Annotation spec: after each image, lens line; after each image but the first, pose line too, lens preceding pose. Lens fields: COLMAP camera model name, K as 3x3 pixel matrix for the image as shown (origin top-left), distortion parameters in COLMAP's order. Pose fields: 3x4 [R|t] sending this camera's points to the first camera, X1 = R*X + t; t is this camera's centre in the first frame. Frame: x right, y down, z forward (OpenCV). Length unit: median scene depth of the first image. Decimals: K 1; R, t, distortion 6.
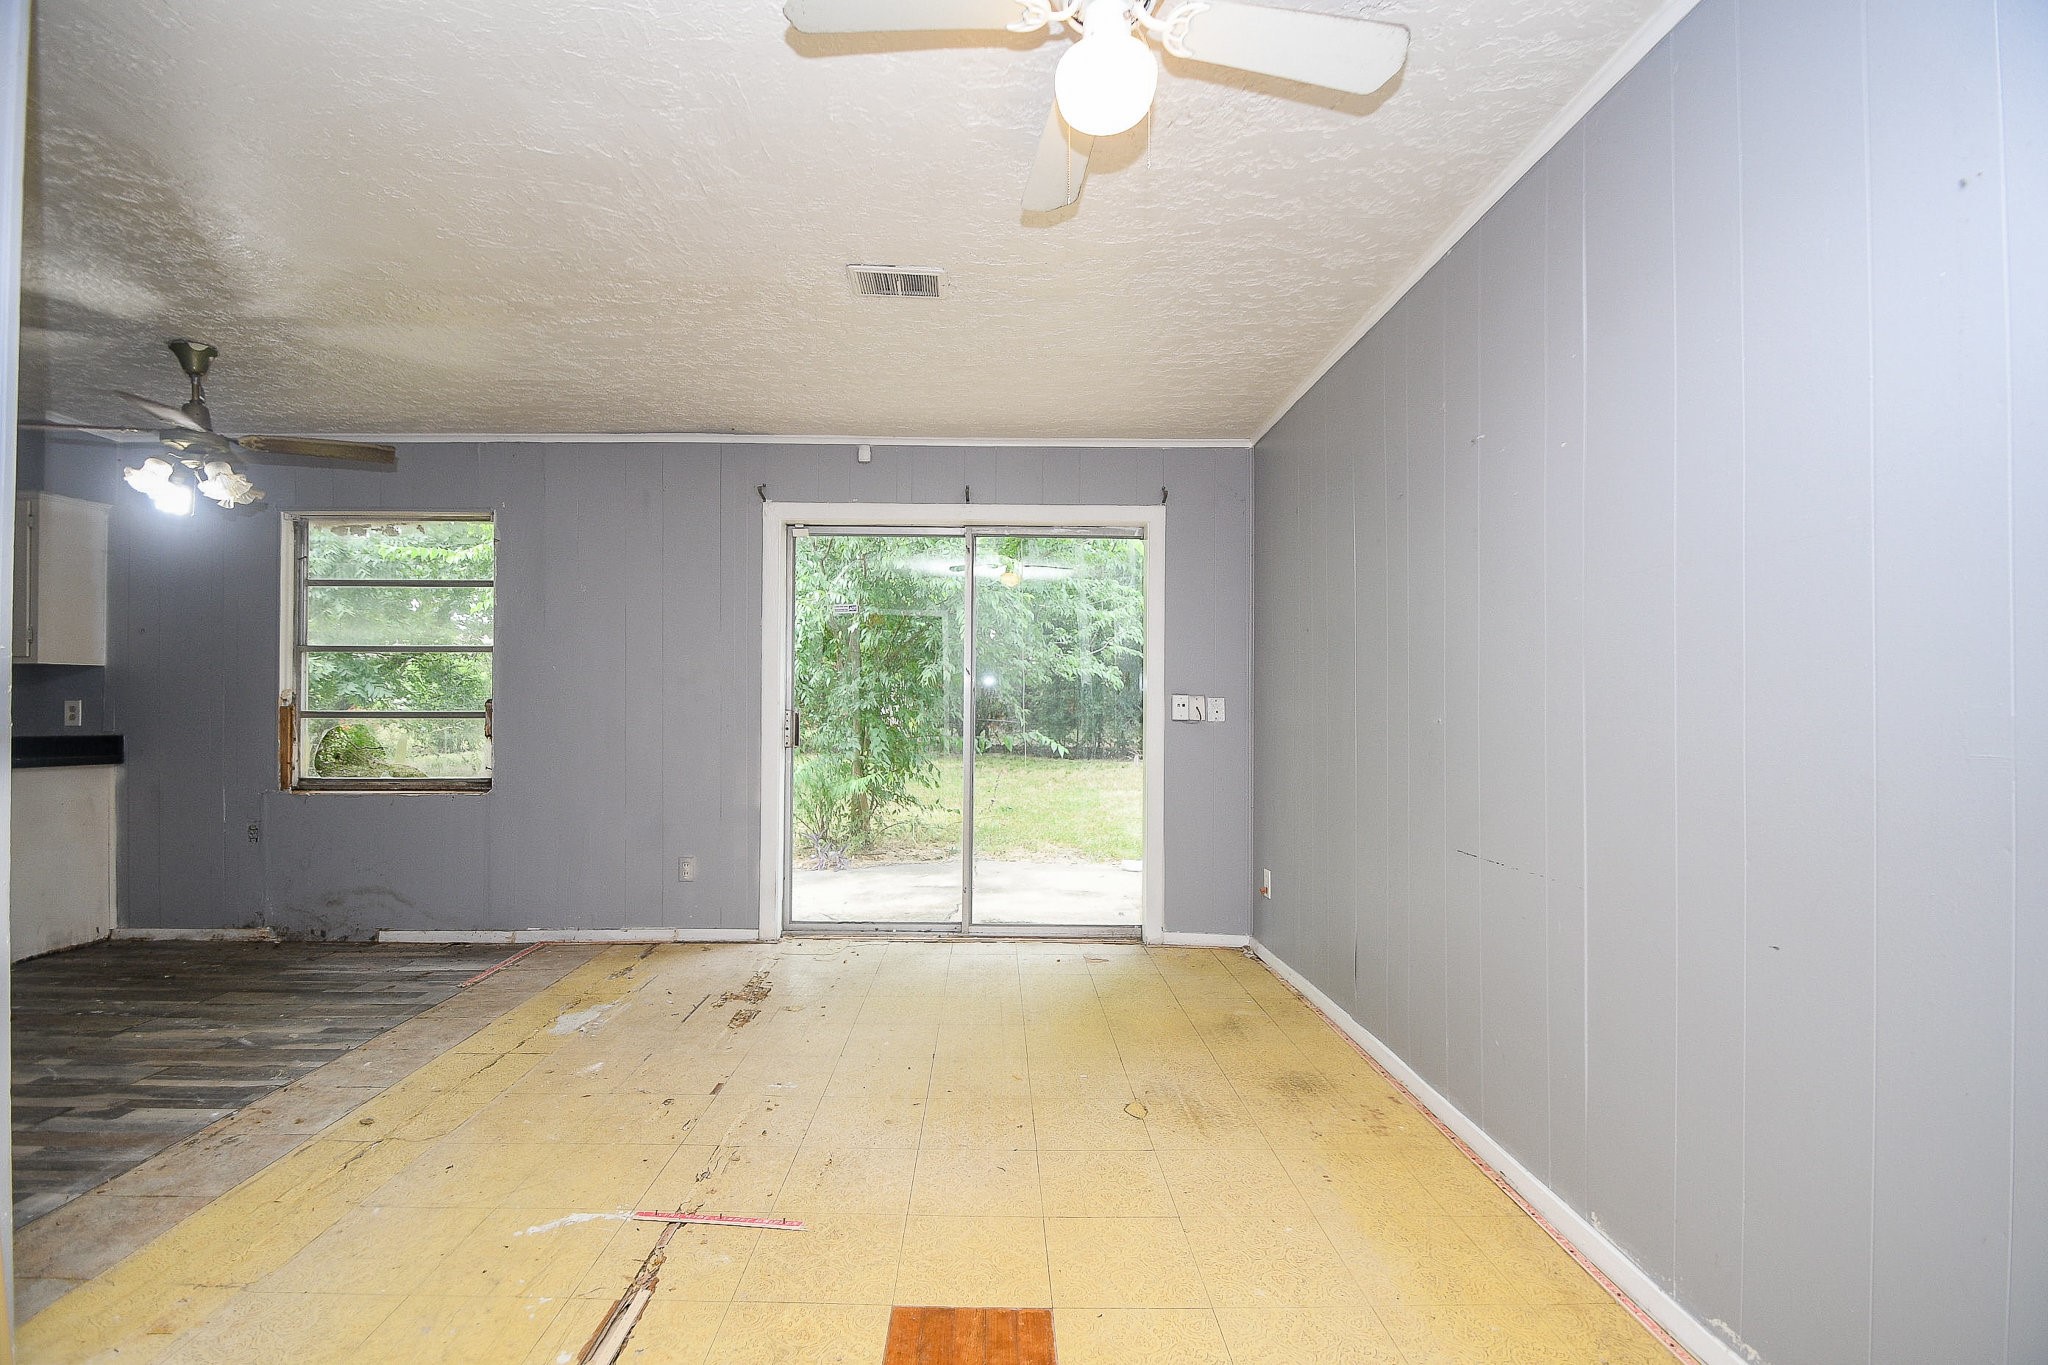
lens RADIAL K [[906.6, 0, 1028.5], [0, 906.6, 695.4], [0, 0, 1]] dist [0.001762, -0.016847]
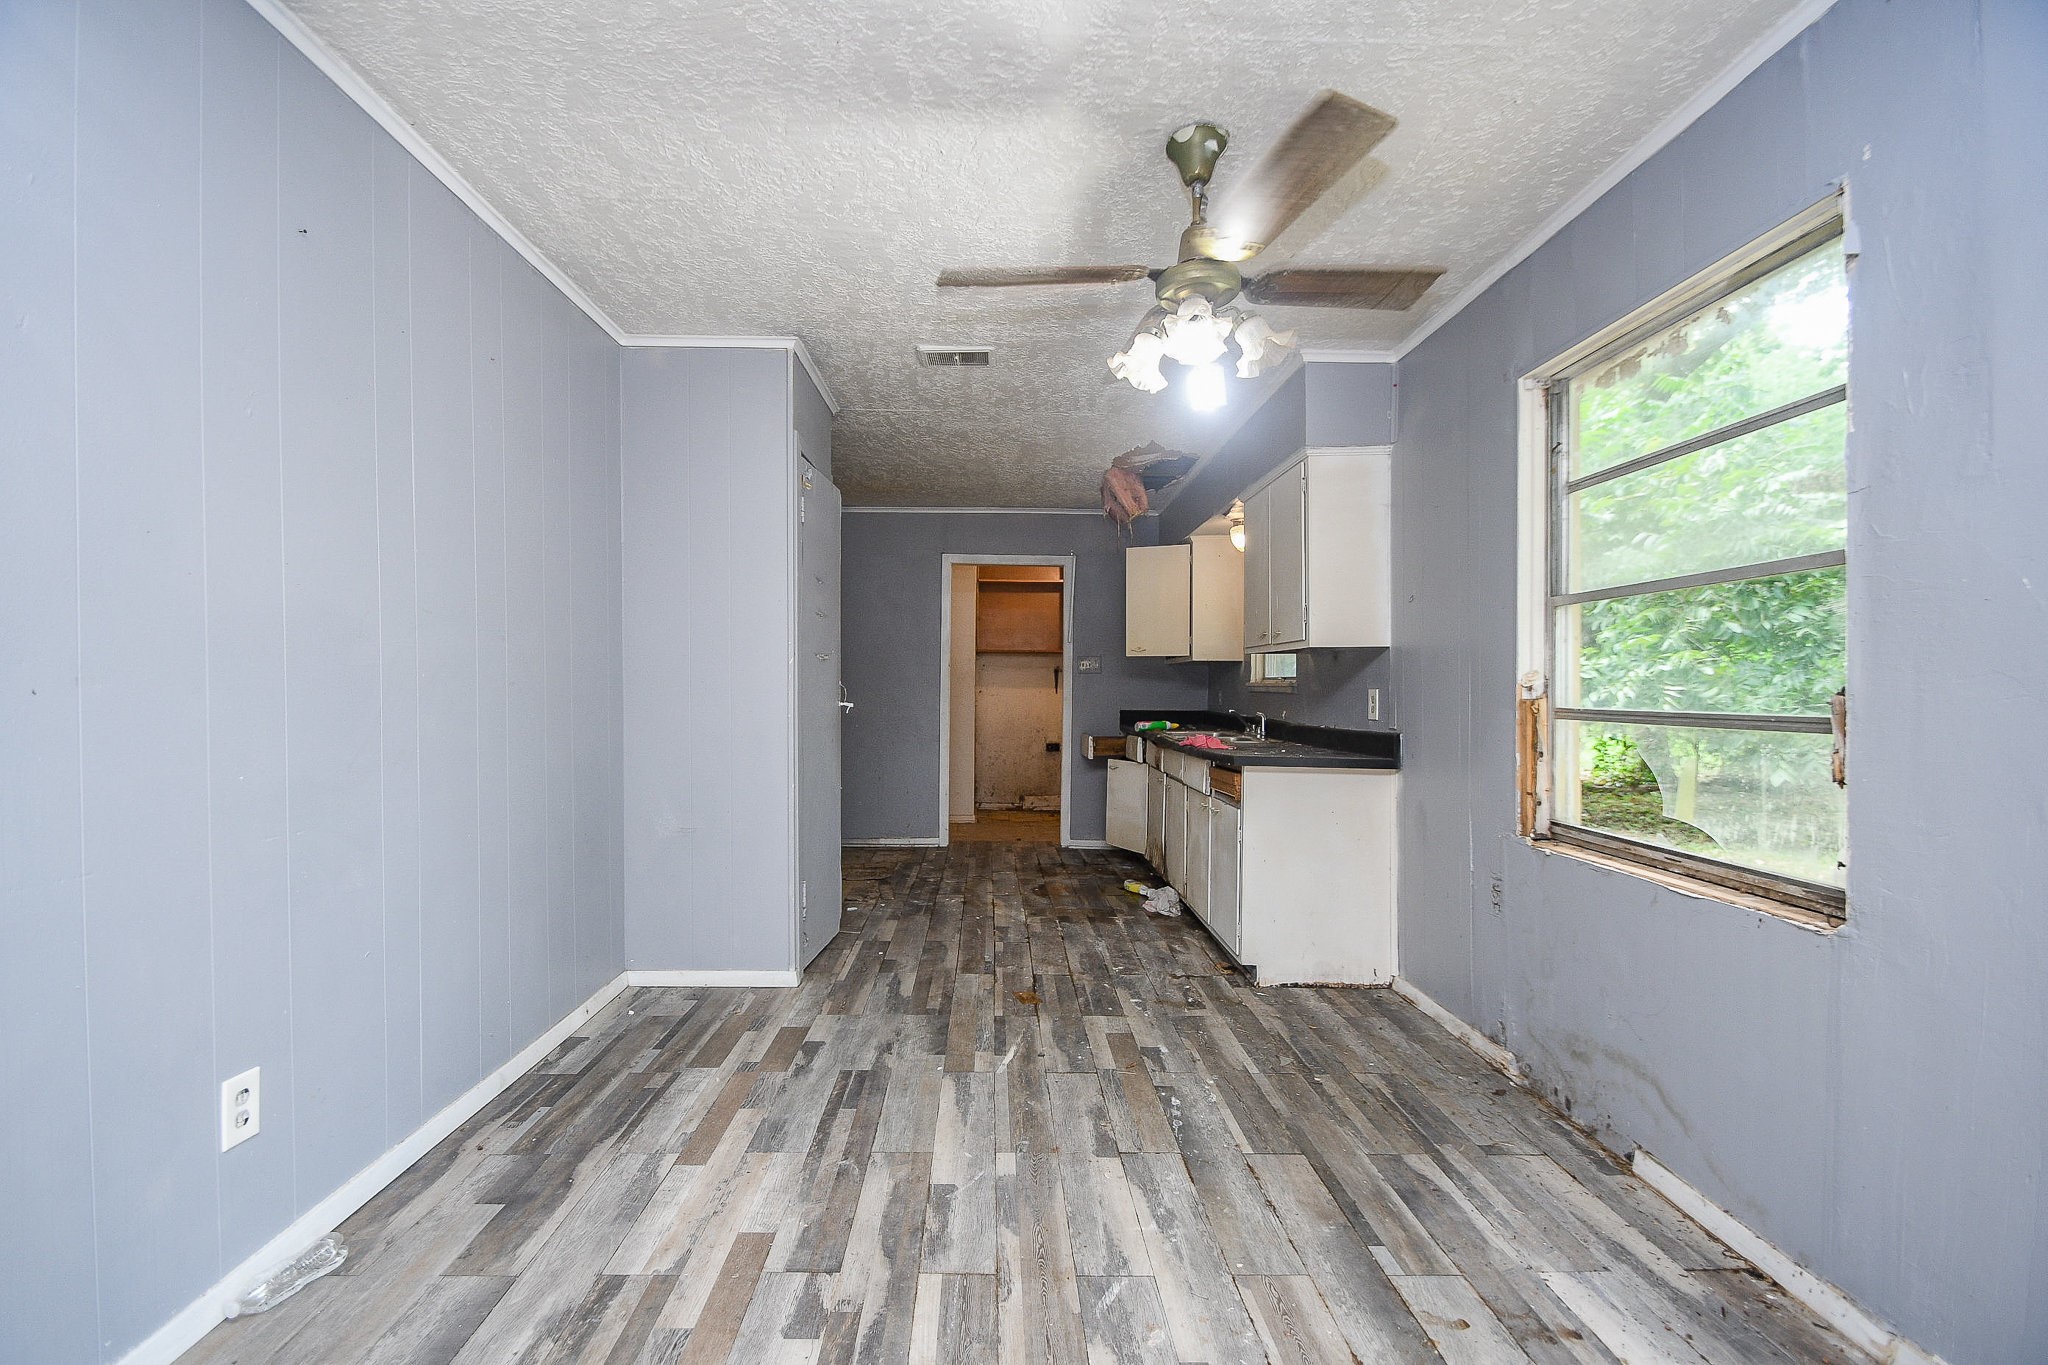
lens RADIAL K [[898.7, 0, 1005.0], [0, 898.7, 688.6], [0, 0, 1]] dist [0.014719, -0.017793]
pose [[-0.018747, -0.001310, -0.999823, -0.266063], [0.003759, 0.999992, -0.001381, 0.005920], [0.999817, -0.003784, -0.018742, 0.822032]]
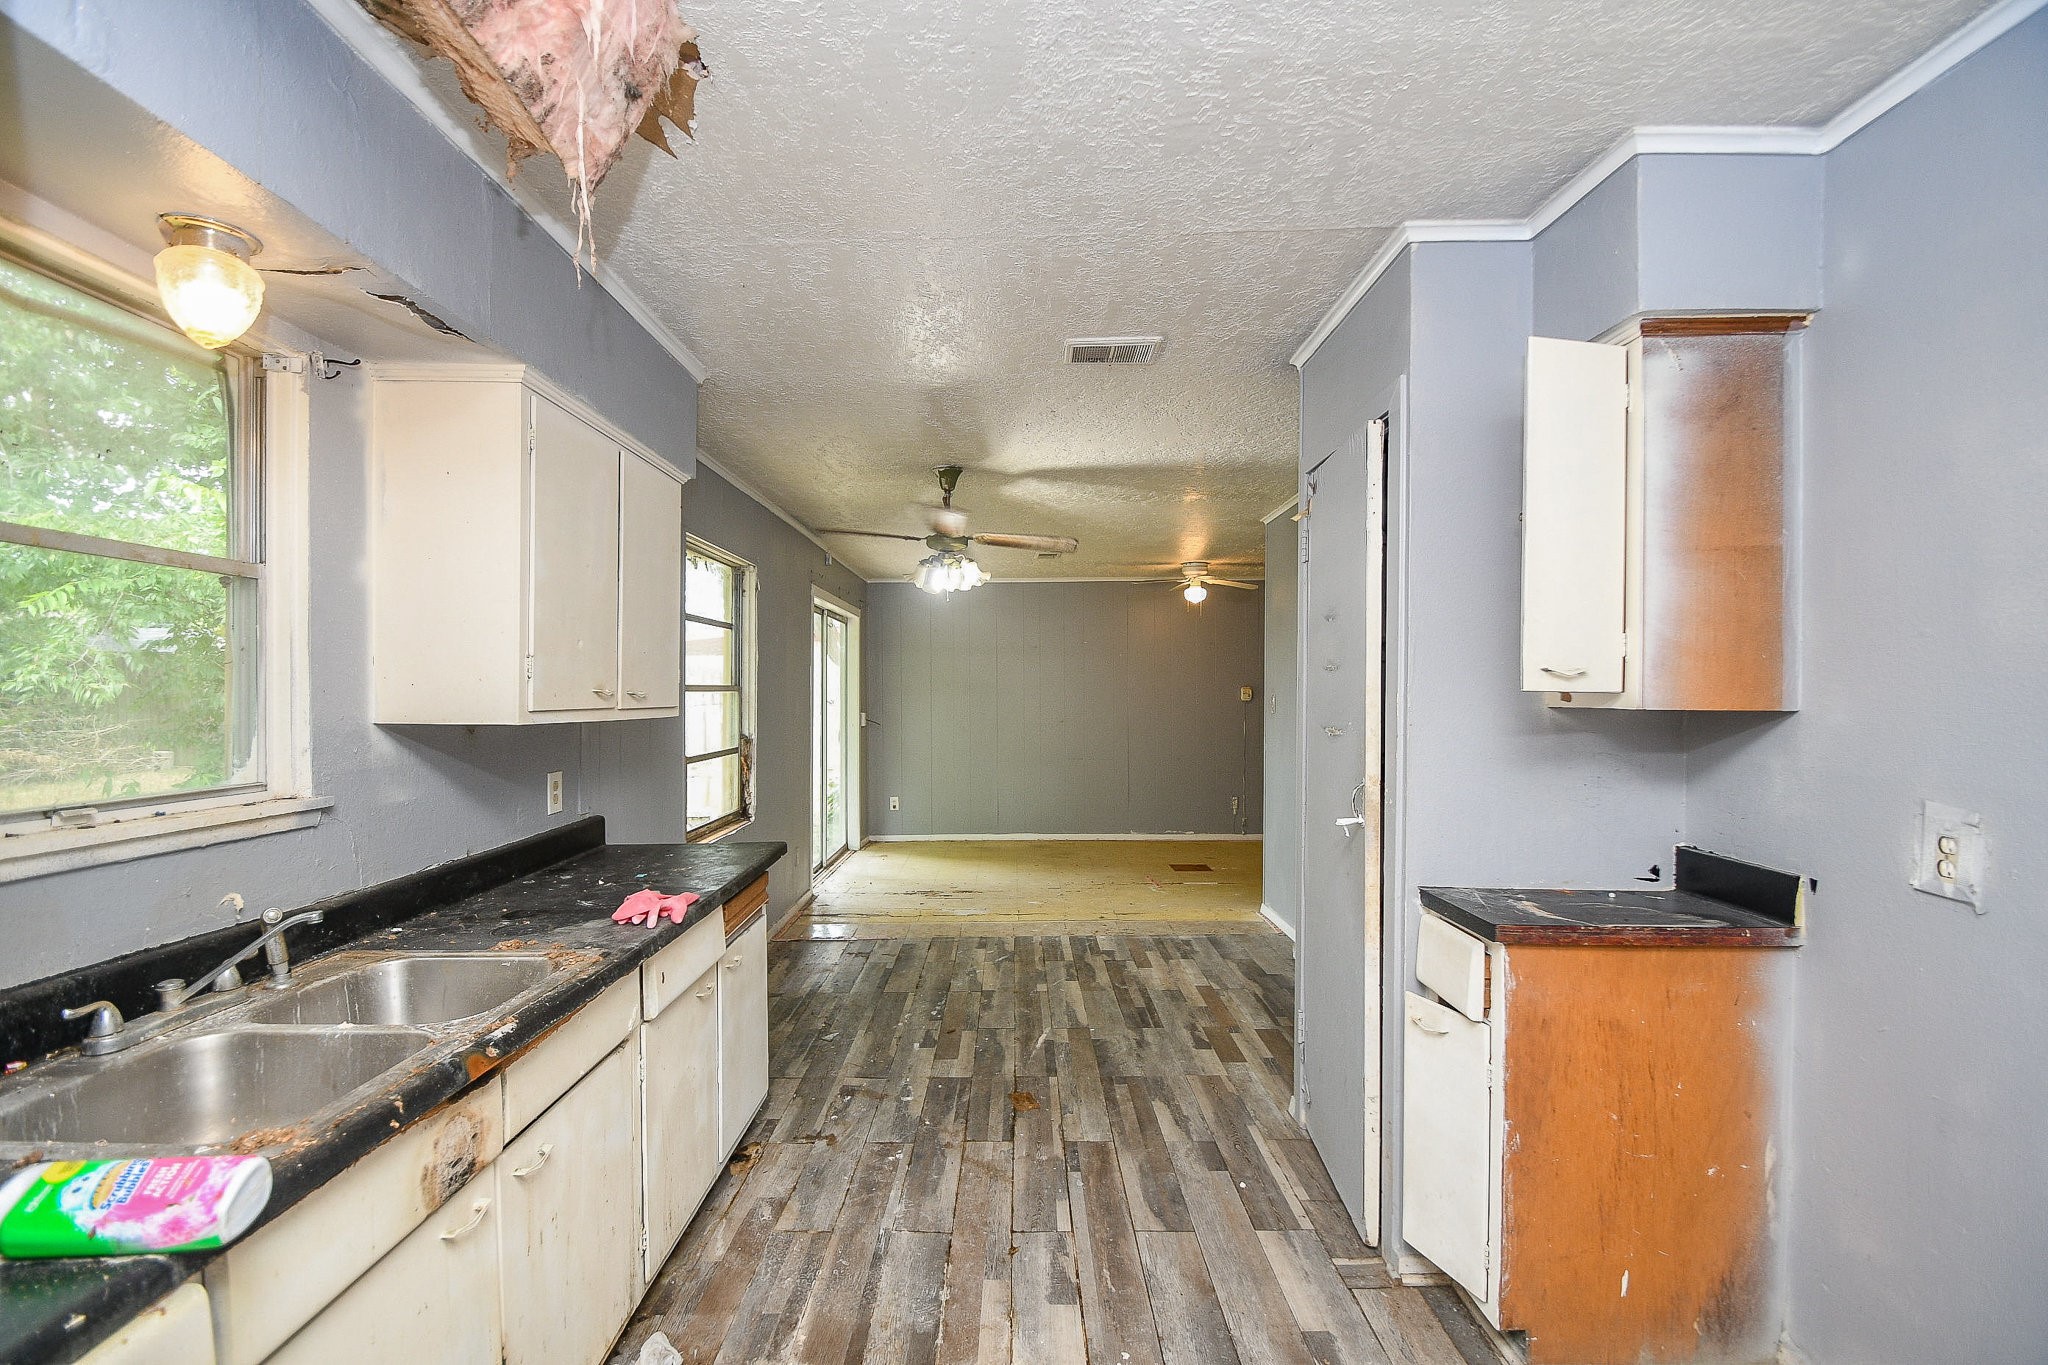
lens RADIAL K [[906.6, 0, 1028.5], [0, 906.6, 695.4], [0, 0, 1]] dist [0.001762, -0.016847]
pose [[0.018238, -0.007104, 0.999808, -2.123934], [-0.006215, 0.999955, 0.007218, -0.068770], [-0.999814, -0.006346, 0.018193, 0.808117]]
